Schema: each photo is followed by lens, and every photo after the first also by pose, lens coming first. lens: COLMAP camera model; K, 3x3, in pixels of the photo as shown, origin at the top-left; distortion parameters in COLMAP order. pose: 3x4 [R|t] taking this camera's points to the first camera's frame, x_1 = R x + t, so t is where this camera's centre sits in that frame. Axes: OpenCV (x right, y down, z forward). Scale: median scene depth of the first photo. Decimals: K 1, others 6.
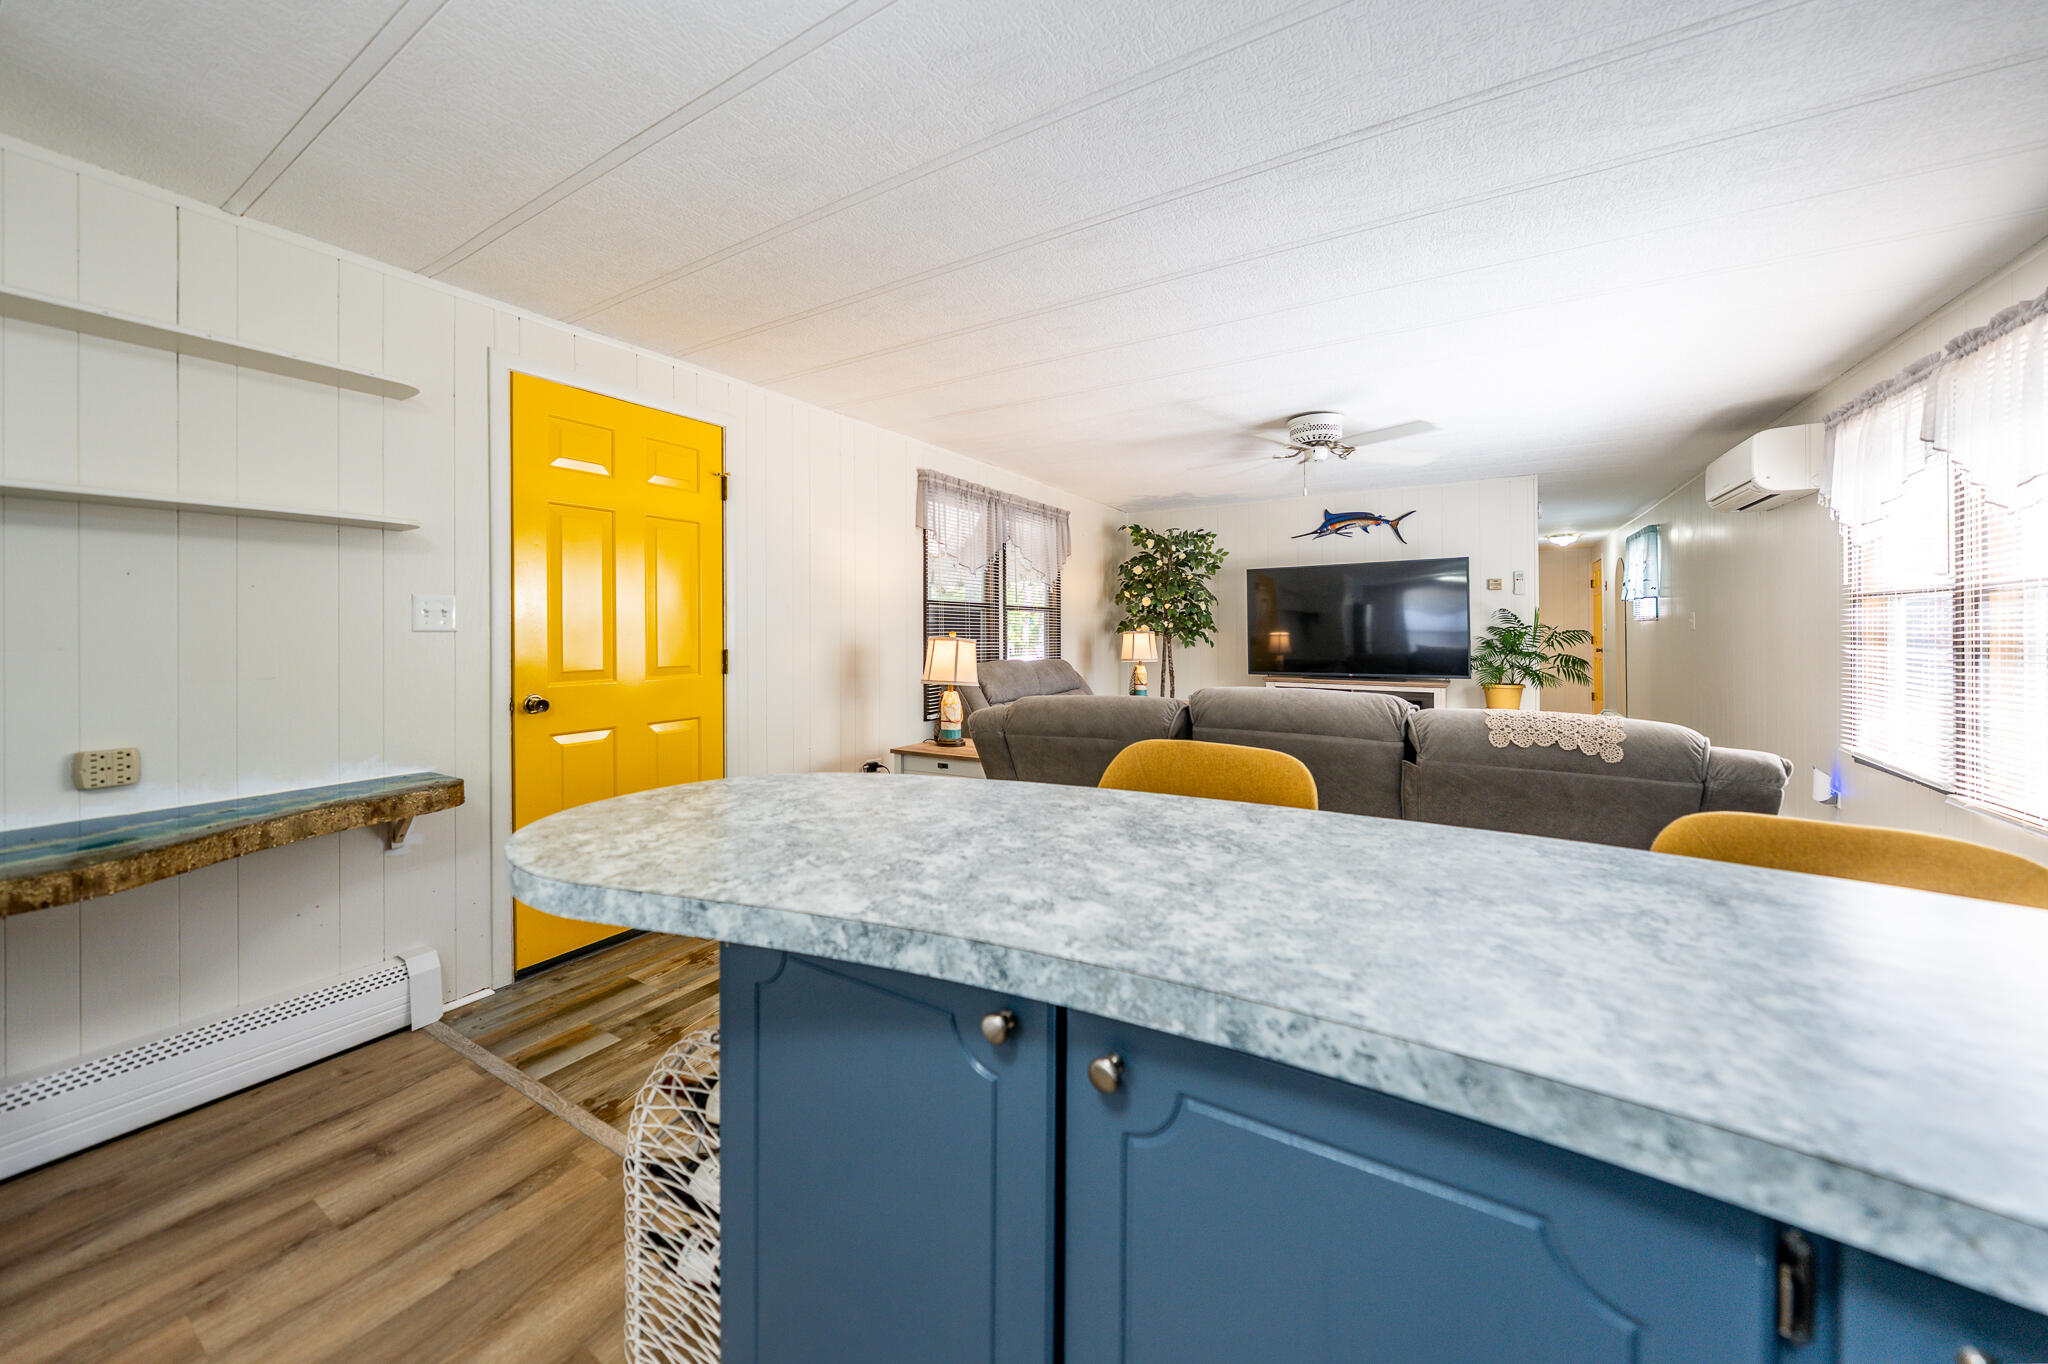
lens RADIAL K [[711.0, 0, 999.5], [0, 711.0, 623.6], [0, 0, 1]] dist [-0.000105, -0.000592]
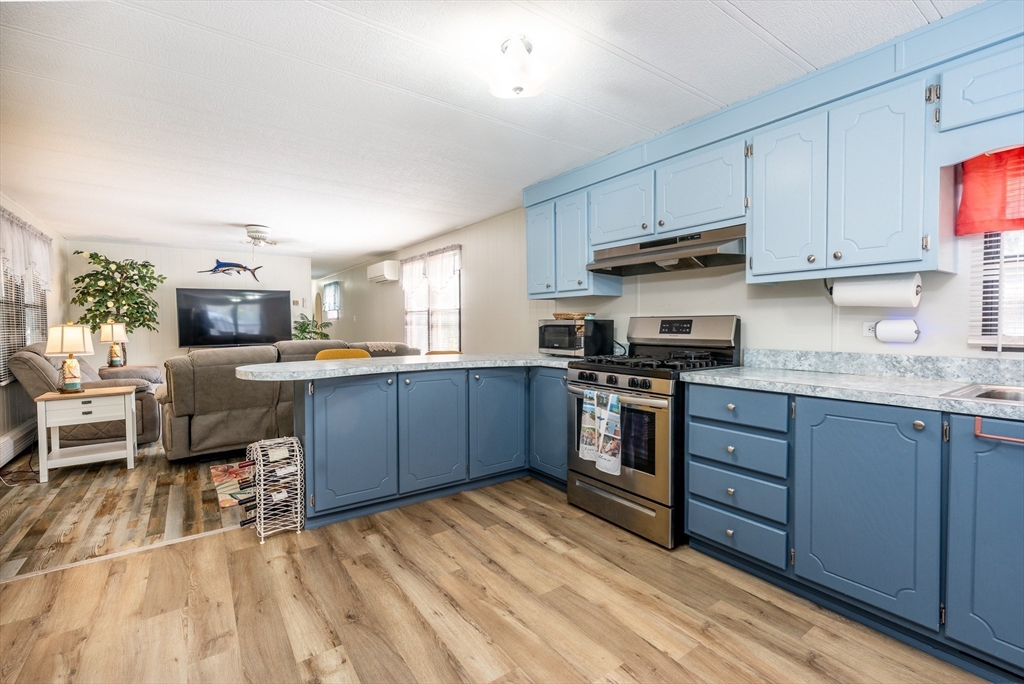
lens RADIAL K [[466.3, 0, 492.0], [0, 466.3, 342.4], [0, 0, 1]] dist [0.000625, -0.000775]
pose [[0.391645, -0.037830, 0.919339, -0.474170], [-0.001625, 0.999124, 0.041806, 0.009257], [-0.920115, -0.017867, 0.391240, -0.193797]]
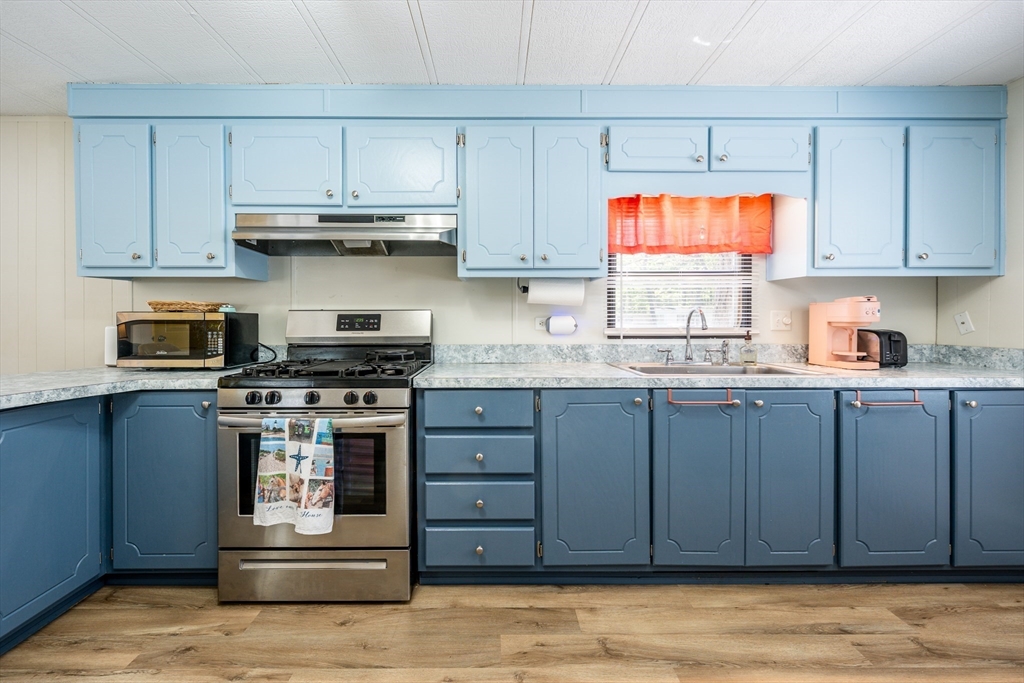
lens RADIAL K [[440.7, 0, 505.9], [0, 440.7, 323.3], [0, 0, 1]] dist [0.001359, -0.000967]
pose [[-0.563448, -0.007195, 0.826120, -0.309438], [-0.003739, 0.999974, 0.006159, 0.011179], [-0.826143, 0.000381, -0.563460, -0.037503]]
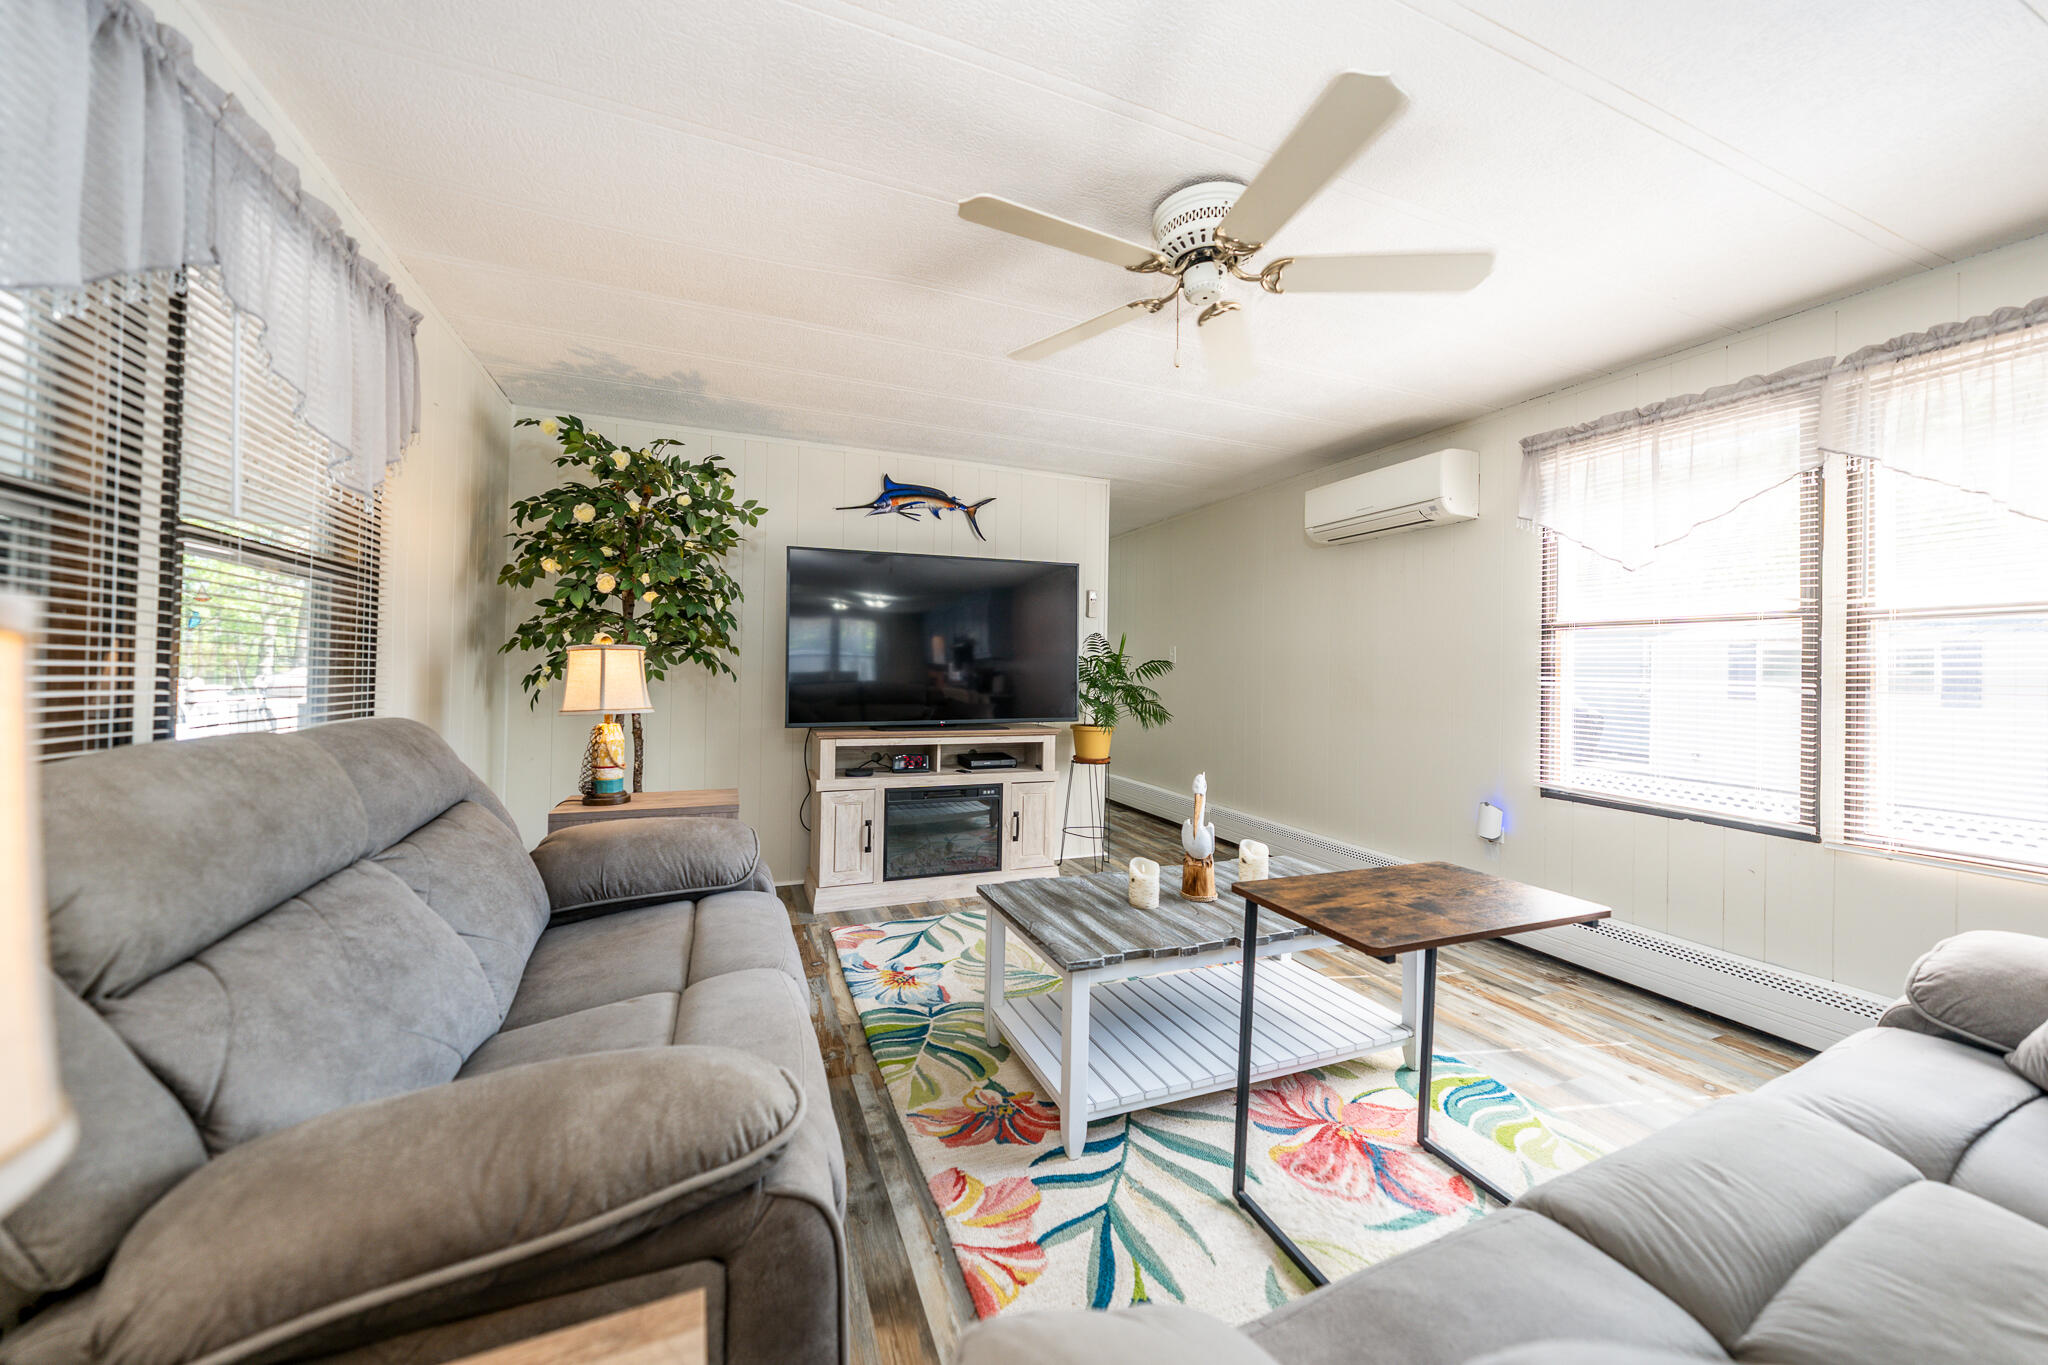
lens RADIAL K [[711.0, 0, 994.0], [0, 711.0, 657.6], [0, 0, 1]] dist [-0.000105, -0.000592]
pose [[0.574731, 0.022441, 0.818034, -0.028145], [-0.023174, 0.999669, -0.011142, 0.019241], [-0.818014, -0.012553, 0.575061, 0.618772]]
